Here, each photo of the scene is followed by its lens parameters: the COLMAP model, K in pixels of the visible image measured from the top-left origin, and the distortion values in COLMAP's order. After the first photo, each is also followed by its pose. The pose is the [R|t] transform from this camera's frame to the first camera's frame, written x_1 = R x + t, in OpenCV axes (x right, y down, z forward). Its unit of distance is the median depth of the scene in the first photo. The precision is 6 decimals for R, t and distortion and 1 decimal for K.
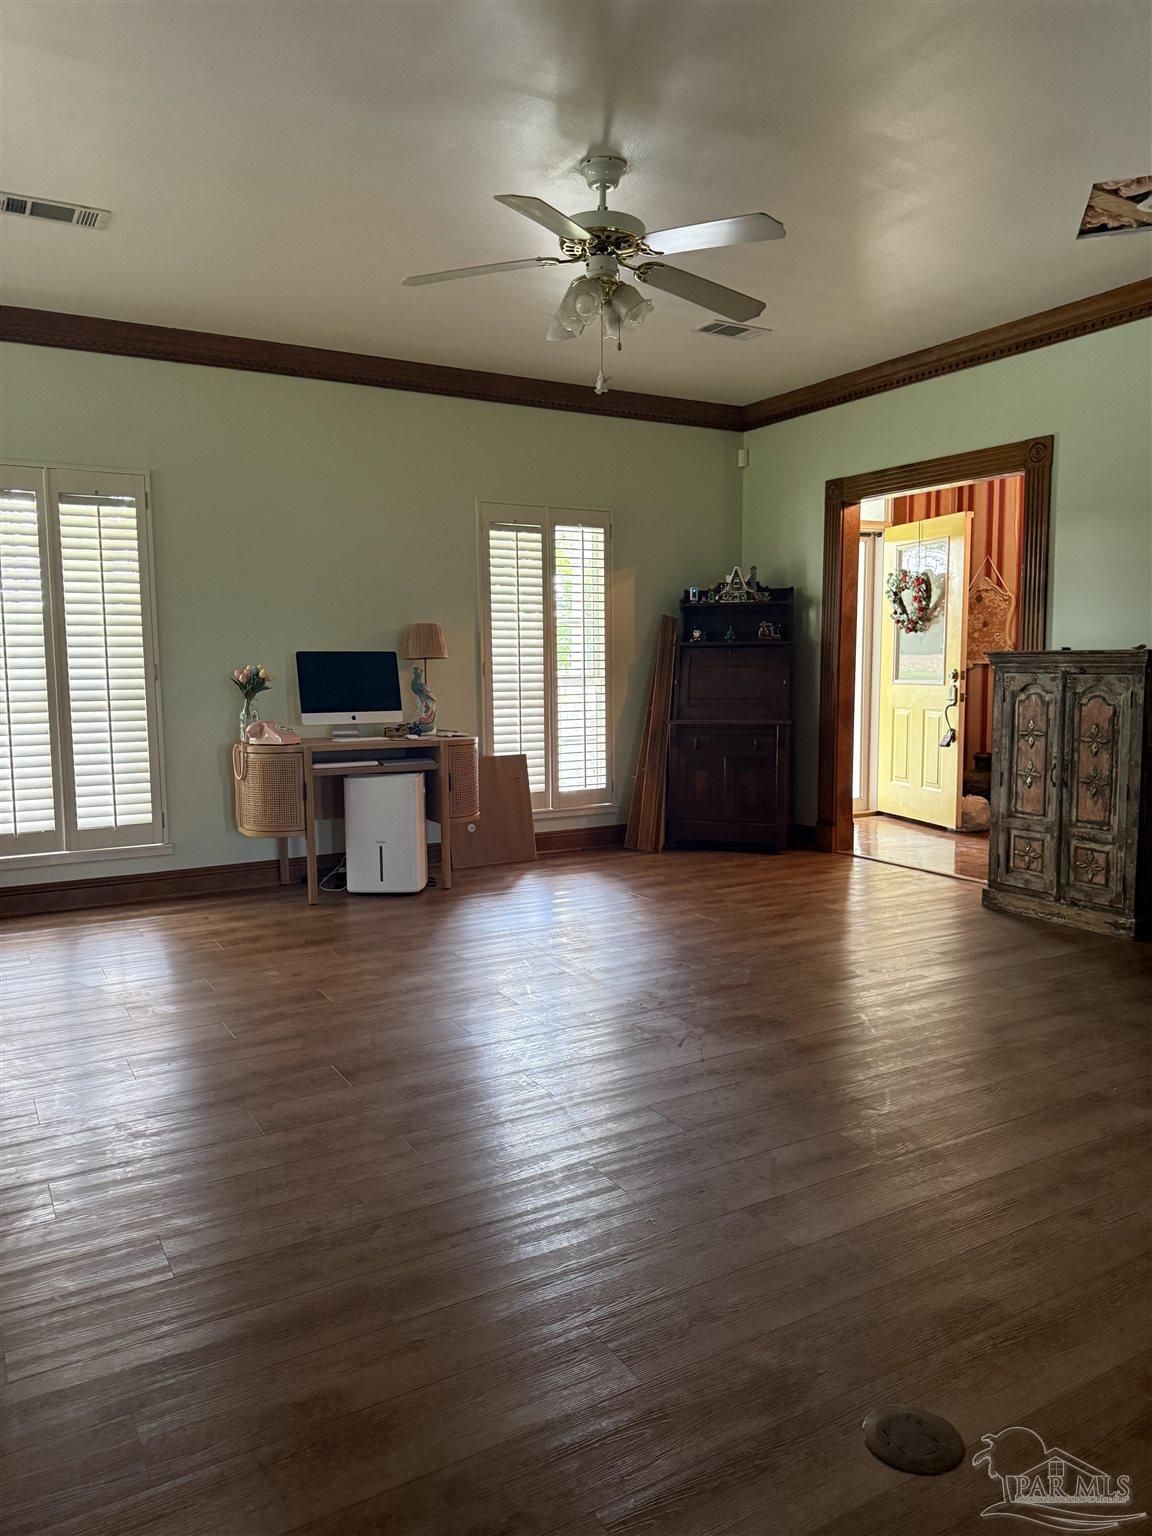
lens RADIAL K [[1080.0, 0, 573.7], [0, 1080.0, 770.5], [0, 0, 1]] dist [-0.001667, -0.002290]
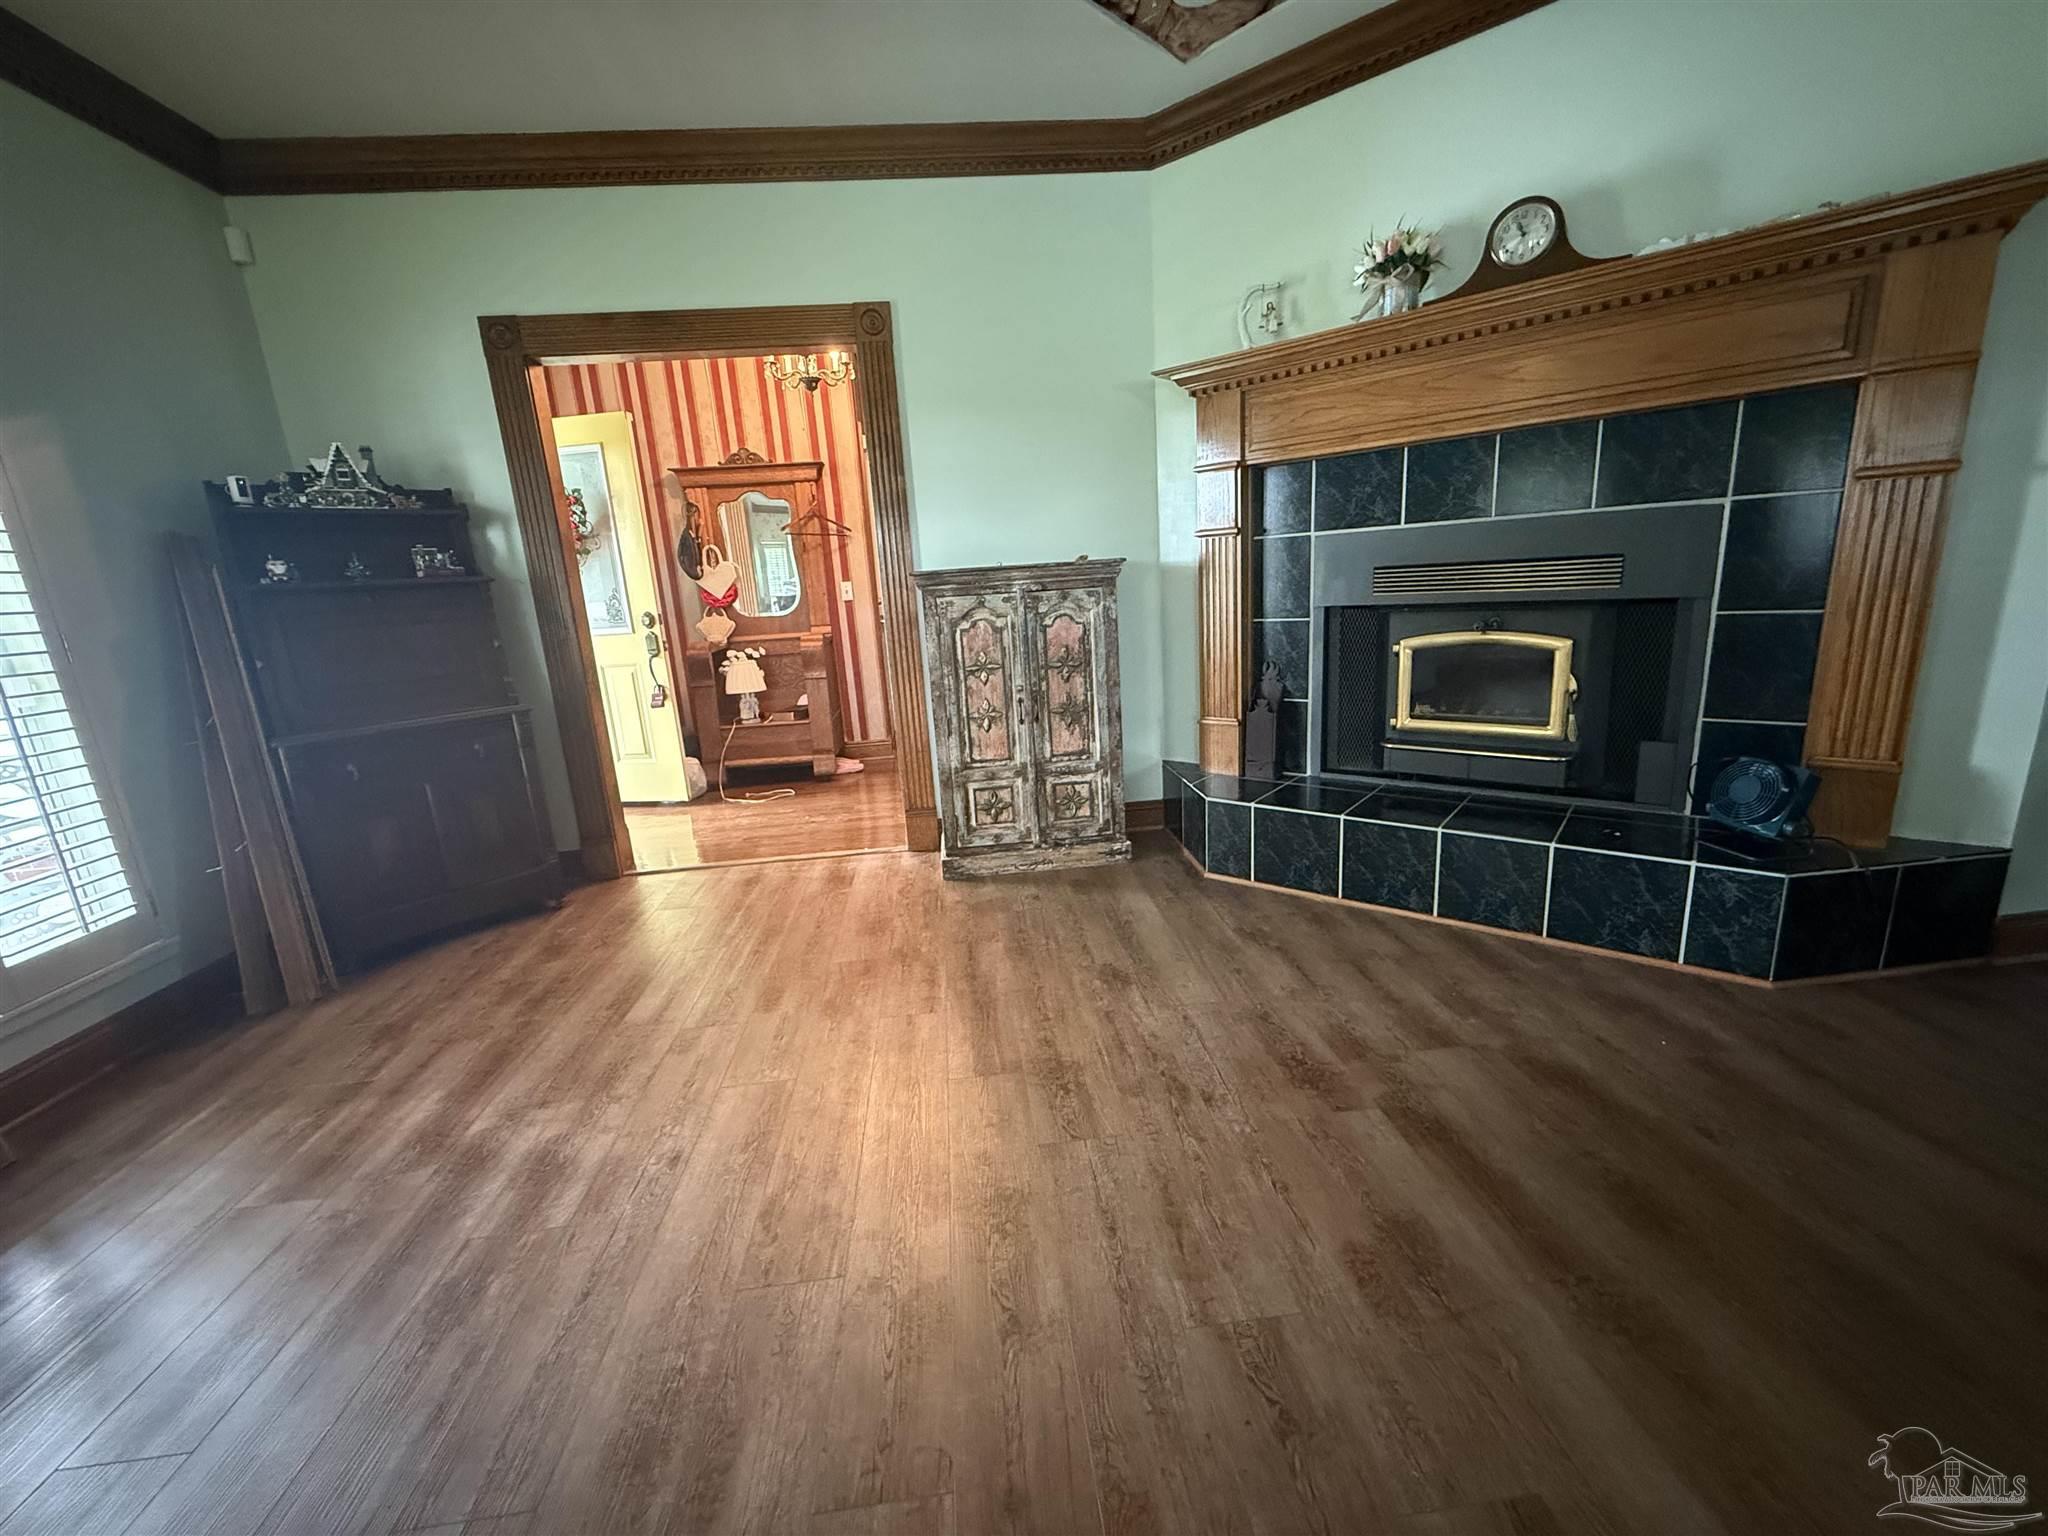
lens RADIAL K [[810.0, 0, 1026.5], [0, 810.0, 762.2], [0, 0, 1]] dist [-0.000027, -0.000156]
pose [[0.416174, -0.218459, 0.882652, -0.138482], [0.150868, 0.973845, 0.169894, -0.064745], [-0.896682, 0.062458, 0.438247, 0.698661]]
